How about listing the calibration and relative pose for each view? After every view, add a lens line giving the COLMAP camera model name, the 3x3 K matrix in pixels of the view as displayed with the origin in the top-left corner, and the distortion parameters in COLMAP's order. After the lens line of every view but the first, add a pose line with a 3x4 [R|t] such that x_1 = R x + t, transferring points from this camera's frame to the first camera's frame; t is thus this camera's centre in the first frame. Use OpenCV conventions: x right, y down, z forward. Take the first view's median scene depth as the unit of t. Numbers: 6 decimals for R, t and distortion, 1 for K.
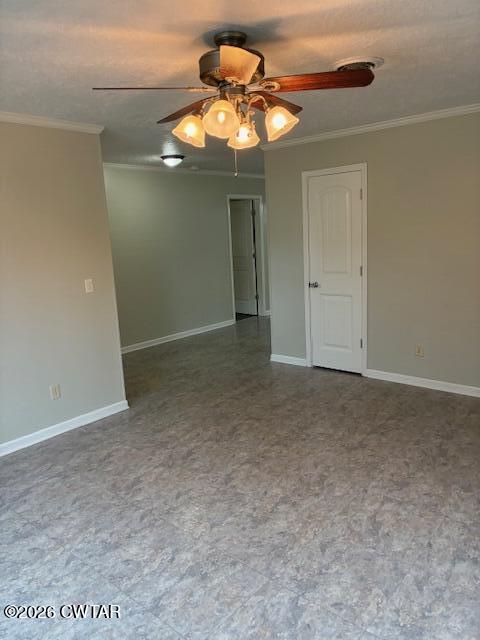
lens RADIAL K [[490.3, 0, 237.9], [0, 490.3, 319.4], [0, 0, 1]] dist [0.035003, -0.004697]
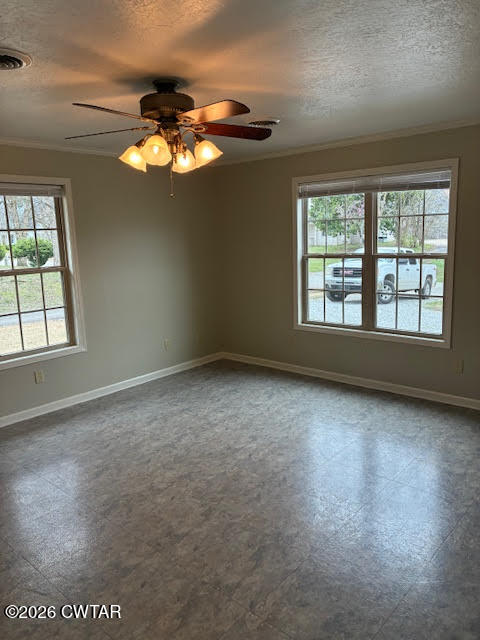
lens RADIAL K [[490.3, 0, 239.7], [0, 490.3, 321.5], [0, 0, 1]] dist [0.035003, -0.004697]
pose [[-0.996331, 0.081253, 0.026870, -0.153692], [0.085484, 0.929975, 0.357545, -0.377284], [0.004064, 0.358530, -0.933509, 1.998678]]
